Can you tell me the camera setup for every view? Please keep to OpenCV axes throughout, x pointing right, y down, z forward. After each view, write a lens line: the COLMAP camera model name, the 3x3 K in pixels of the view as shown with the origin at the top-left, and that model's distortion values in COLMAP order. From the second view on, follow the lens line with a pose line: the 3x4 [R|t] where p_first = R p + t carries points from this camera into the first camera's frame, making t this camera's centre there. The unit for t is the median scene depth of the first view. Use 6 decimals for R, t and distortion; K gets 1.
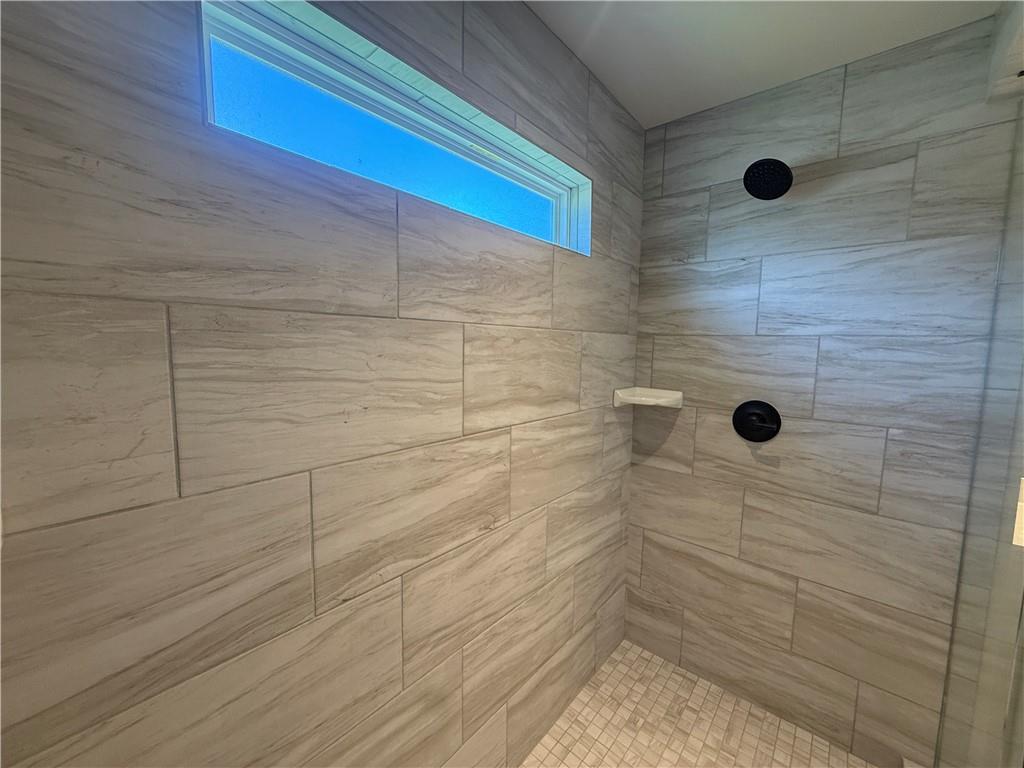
lens RADIAL K [[411.0, 0, 508.5], [0, 411.0, 384.7], [0, 0, 1]] dist [0.001752, 0.000067]
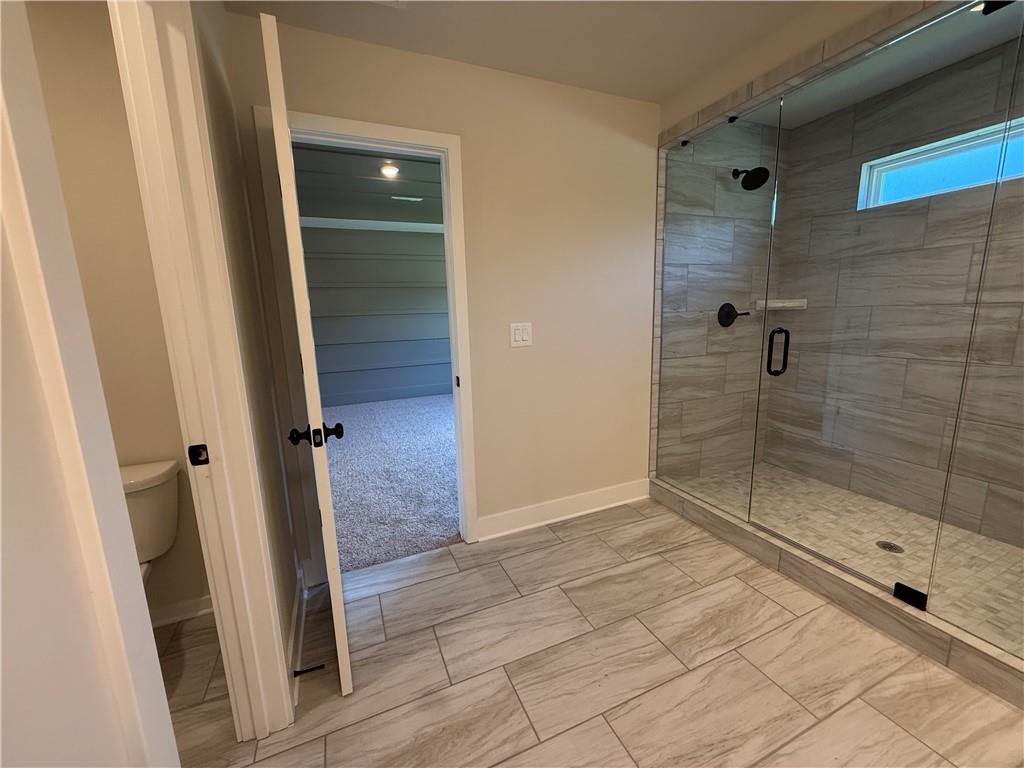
lens RADIAL K [[411.0, 0, 508.5], [0, 411.0, 384.7], [0, 0, 1]] dist [0.001752, 0.000067]
pose [[-0.449018, 0.156992, -0.879623, 2.222383], [-0.061566, 0.976668, 0.205739, 0.194372], [0.891399, 0.146535, -0.428876, -0.023847]]
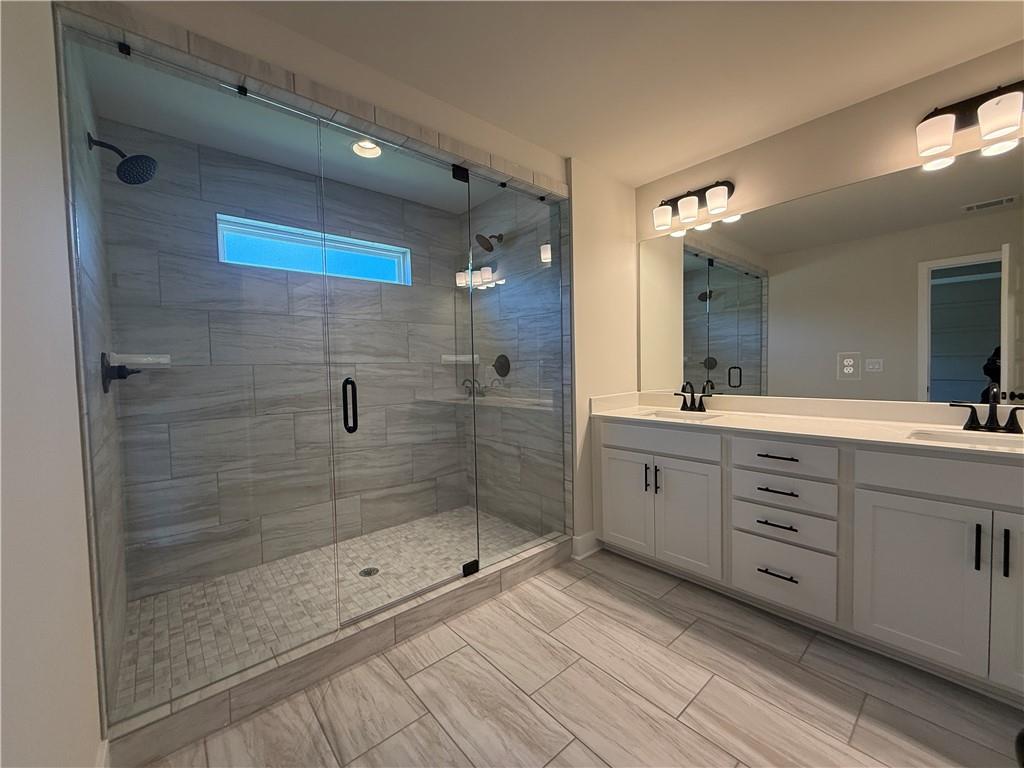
lens RADIAL K [[411.0, 0, 508.5], [0, 411.0, 384.7], [0, 0, 1]] dist [0.001752, 0.000067]
pose [[0.987153, -0.030142, -0.156906, 1.137282], [0.021786, 0.998265, -0.054707, 0.343845], [0.158283, 0.050586, 0.986097, -1.037762]]
